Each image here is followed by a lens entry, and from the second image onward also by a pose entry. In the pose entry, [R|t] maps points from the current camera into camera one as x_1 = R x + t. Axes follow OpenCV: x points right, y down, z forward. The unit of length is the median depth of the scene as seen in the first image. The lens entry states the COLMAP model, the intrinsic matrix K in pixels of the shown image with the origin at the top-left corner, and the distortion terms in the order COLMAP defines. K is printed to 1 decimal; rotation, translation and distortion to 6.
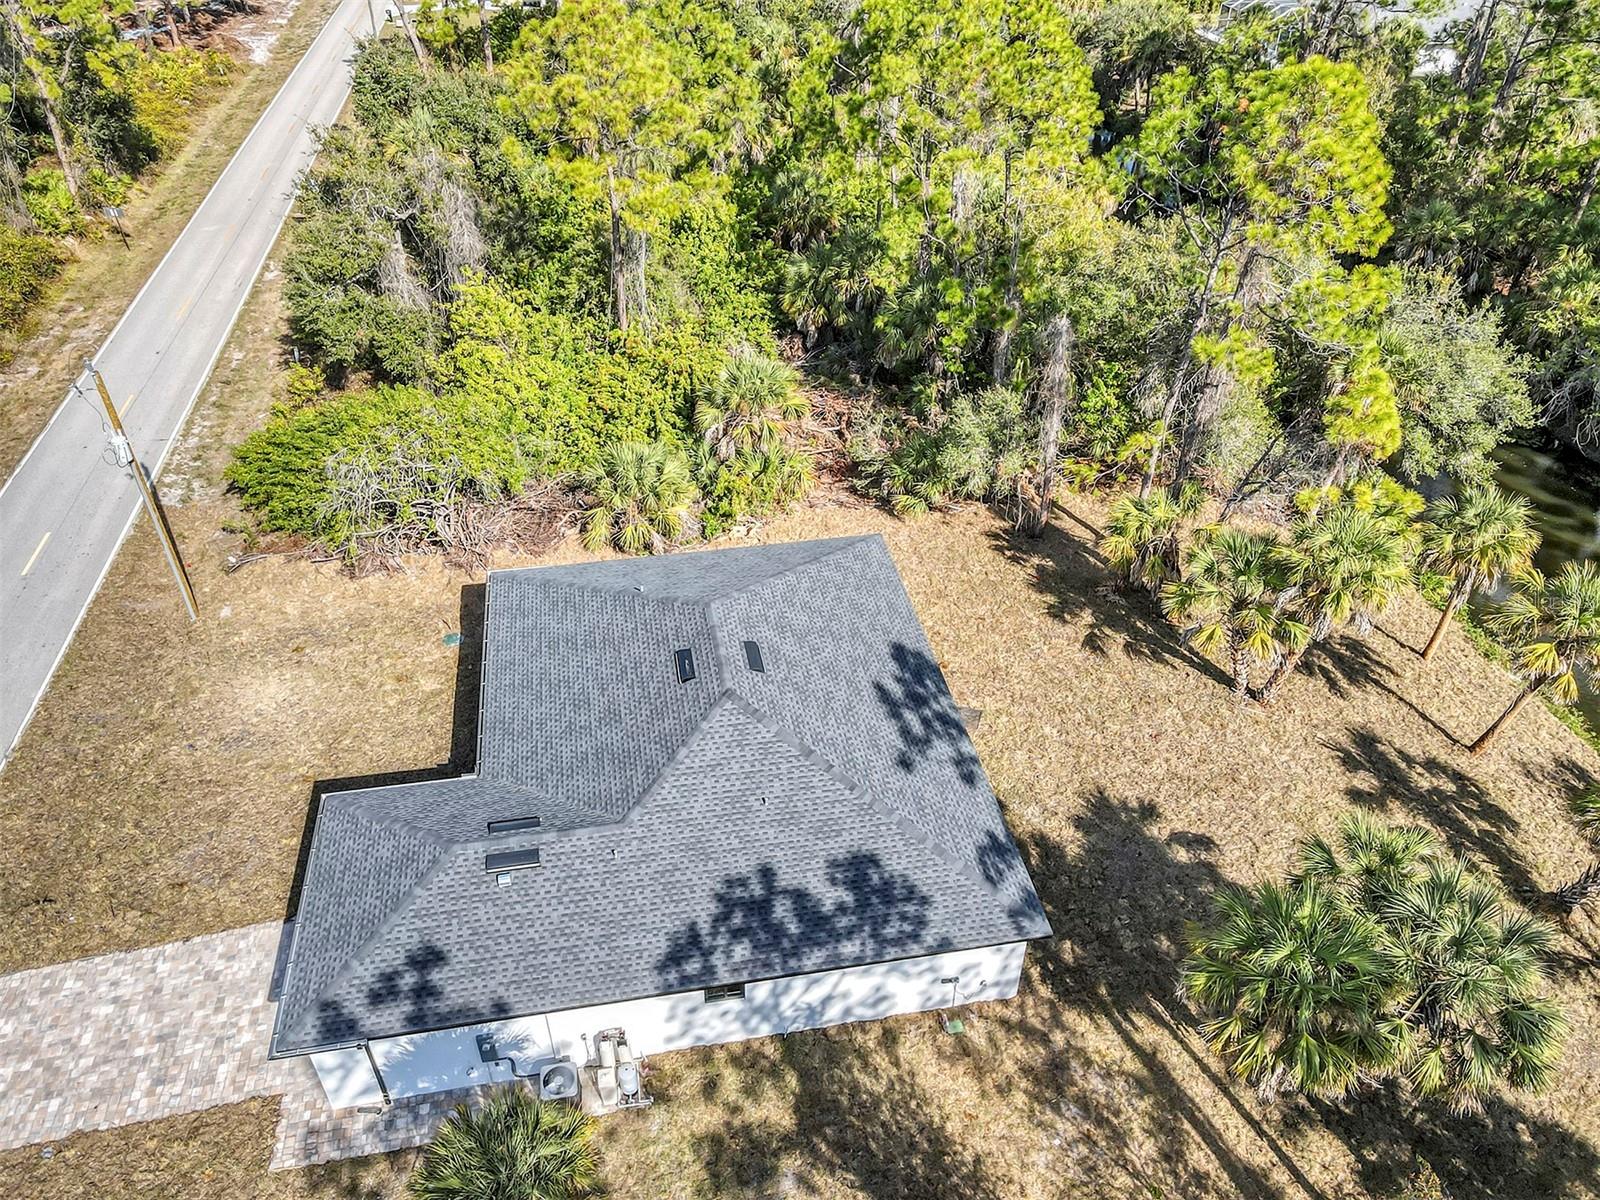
lens RADIAL K [[1171.9, 0, 789.0], [0, 1171.9, 607.0], [0, 0, 1]] dist [0.002051, 0.012337]
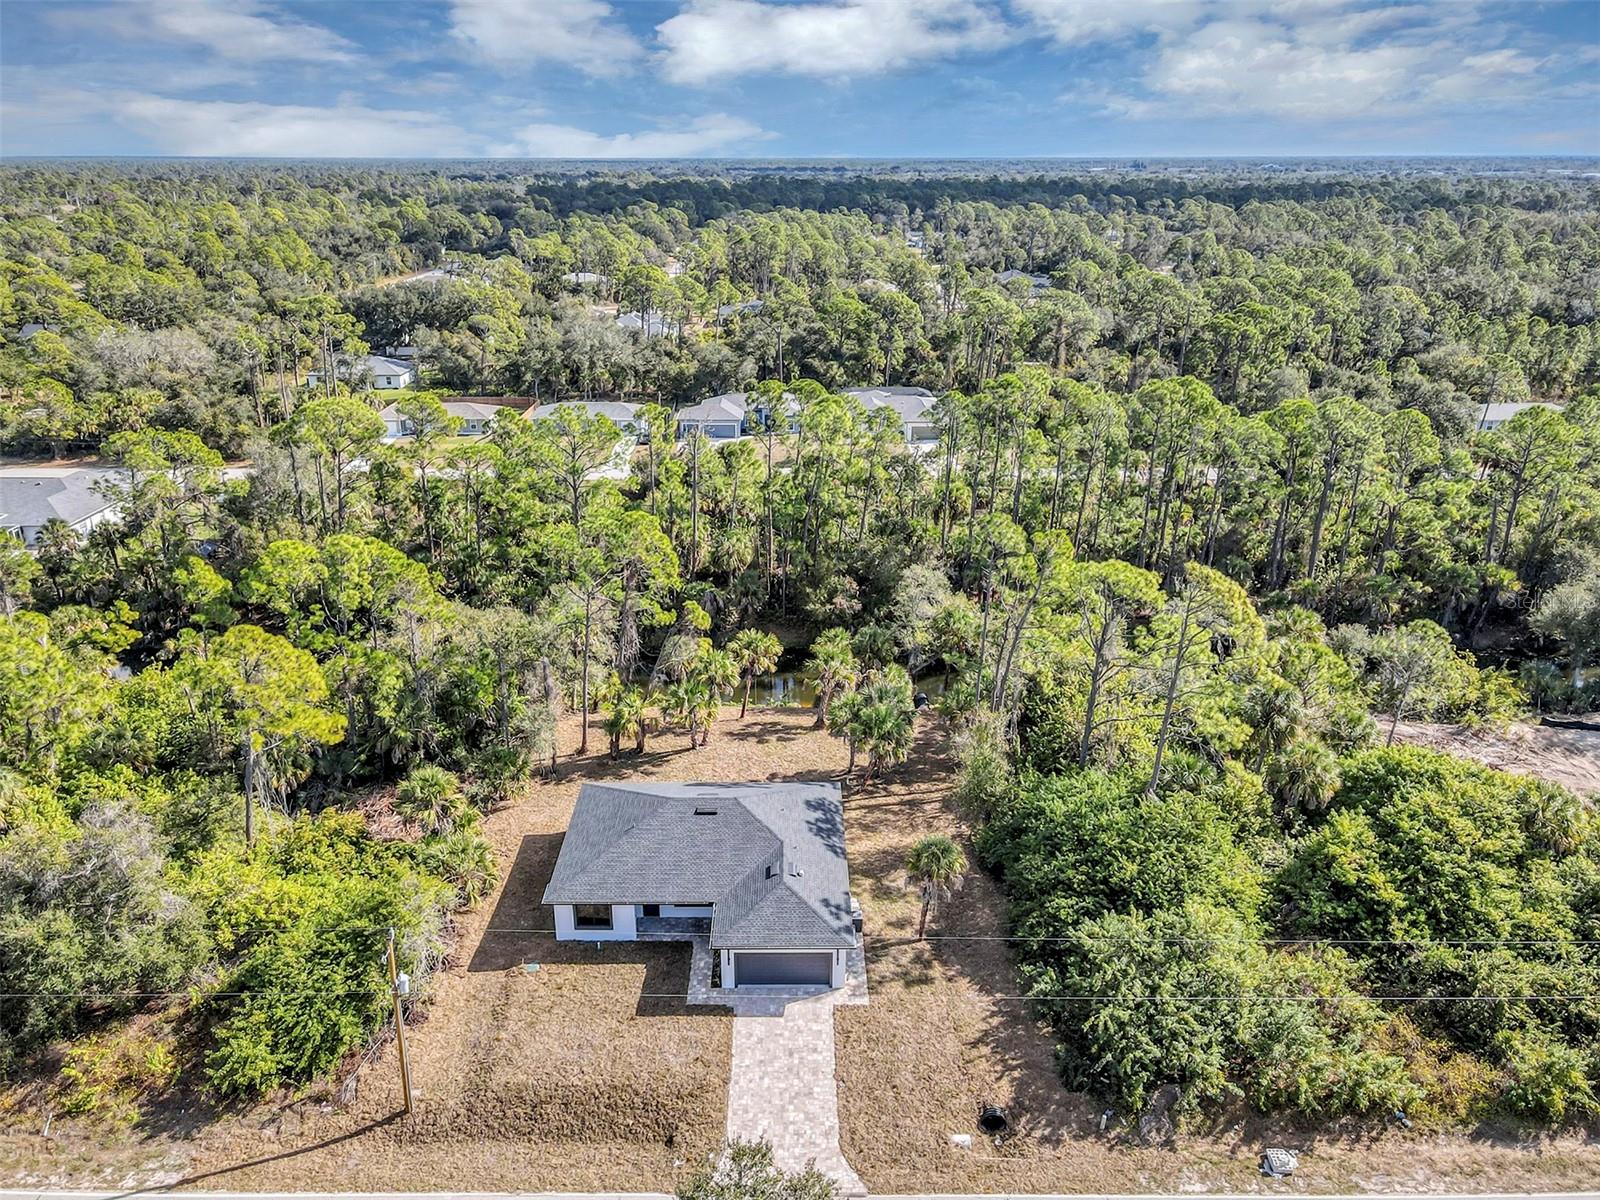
lens RADIAL K [[1171.9, 0, 803.6], [0, 1171.9, 607.1], [0, 0, 1]] dist [0.002051, 0.012337]
pose [[0.165799, -0.362037, 0.917300, -2.206049], [0.597373, 0.776964, 0.198677, -0.658542], [-0.784637, 0.515030, 0.345091, -0.129438]]
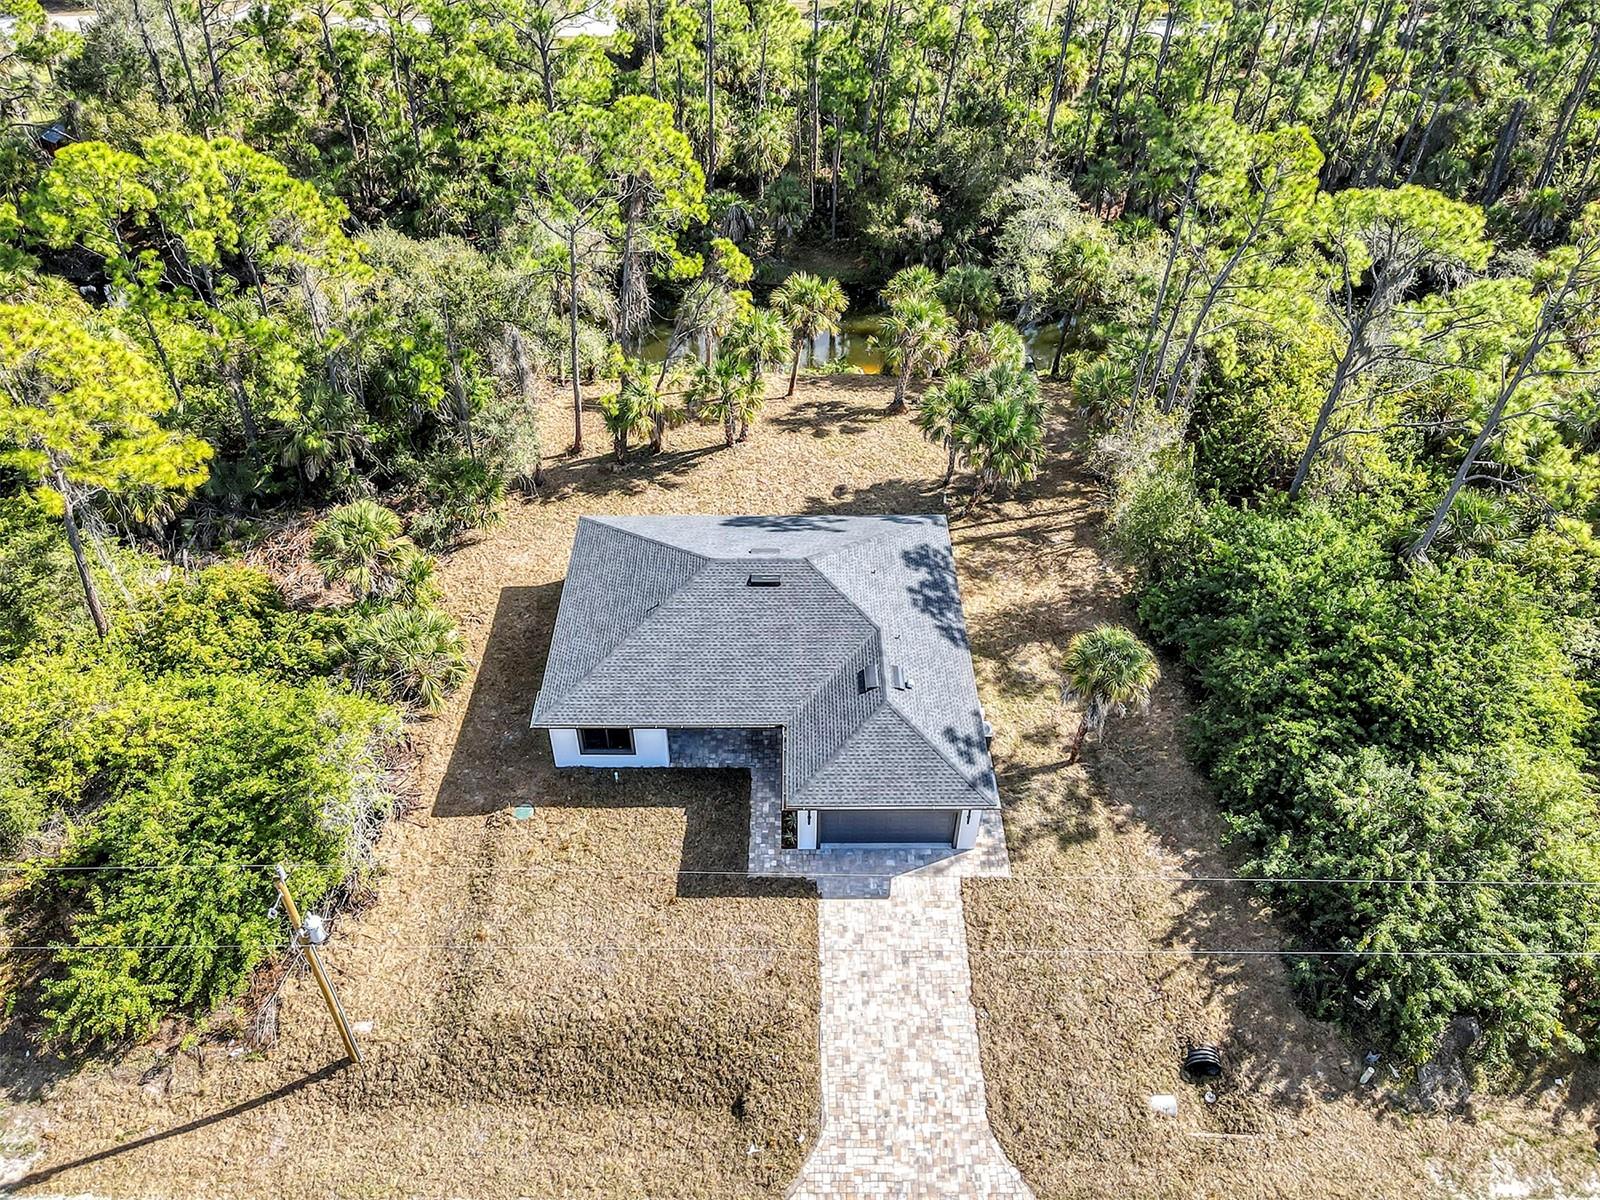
lens RADIAL K [[1171.9, 0, 799.4], [0, 1171.9, 601.0], [0, 0, 1]] dist [0.002051, 0.012337]
pose [[0.168269, -0.647673, 0.743105, -1.373845], [0.594671, 0.667923, 0.447488, -0.657270], [-0.786162, 0.366605, 0.497543, 0.248334]]
